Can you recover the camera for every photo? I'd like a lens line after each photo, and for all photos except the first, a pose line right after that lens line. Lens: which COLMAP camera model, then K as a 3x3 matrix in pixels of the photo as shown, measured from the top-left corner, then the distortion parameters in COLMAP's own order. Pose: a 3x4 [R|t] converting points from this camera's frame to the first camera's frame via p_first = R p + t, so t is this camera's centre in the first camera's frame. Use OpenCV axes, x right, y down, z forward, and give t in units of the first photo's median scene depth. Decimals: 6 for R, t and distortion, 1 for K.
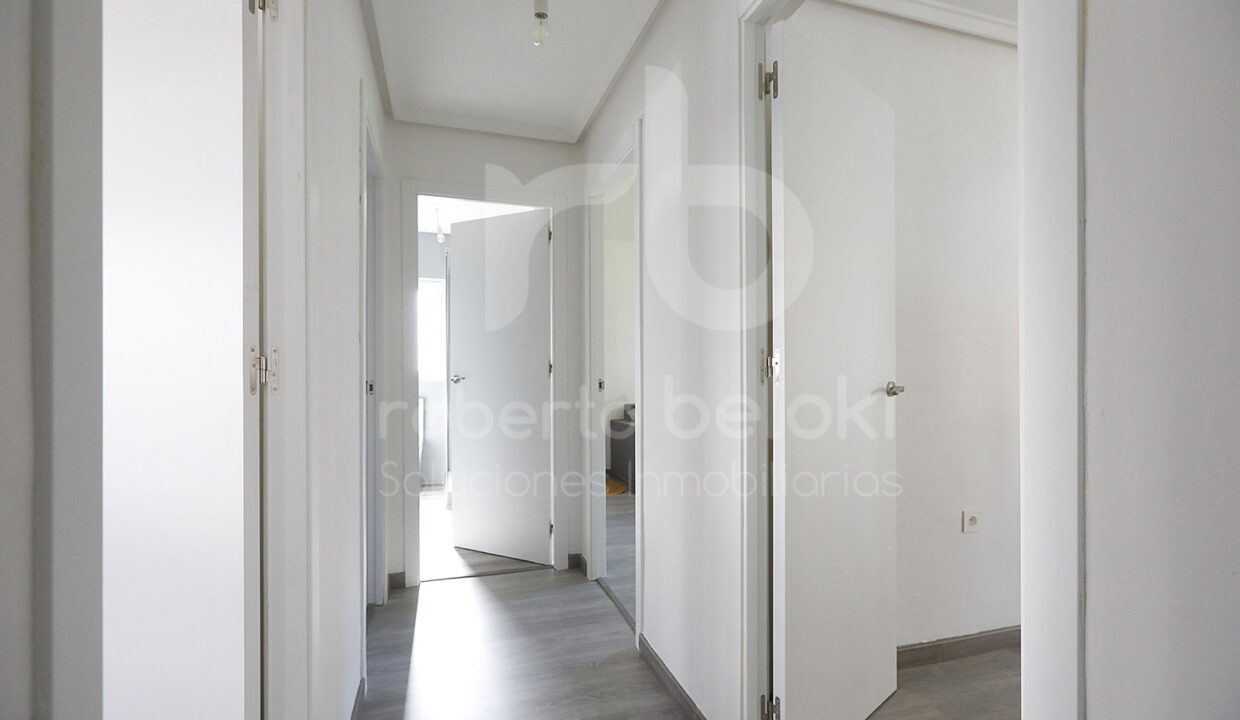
lens RADIAL K [[556.6, 0, 619.0], [0, 556.6, 356.2], [0, 0, 1]] dist [-0.002436, -0.000185]
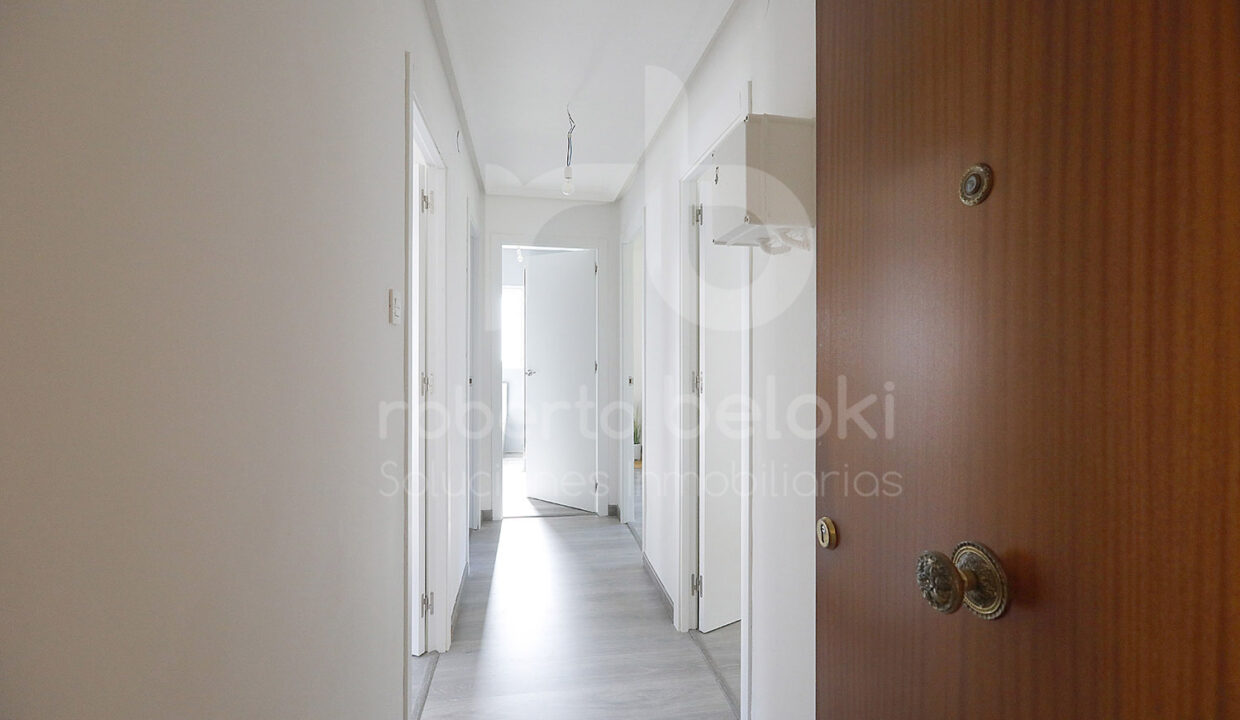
lens RADIAL K [[550.0, 0, 622.0], [0, 550.0, 341.7], [0, 0, 1]] dist [0.001814, 0.000479]
pose [[0.990716, 0.006593, -0.135790, 0.134284], [-0.005344, 0.999940, 0.009558, -0.059248], [0.135845, -0.008743, 0.990692, -0.351091]]
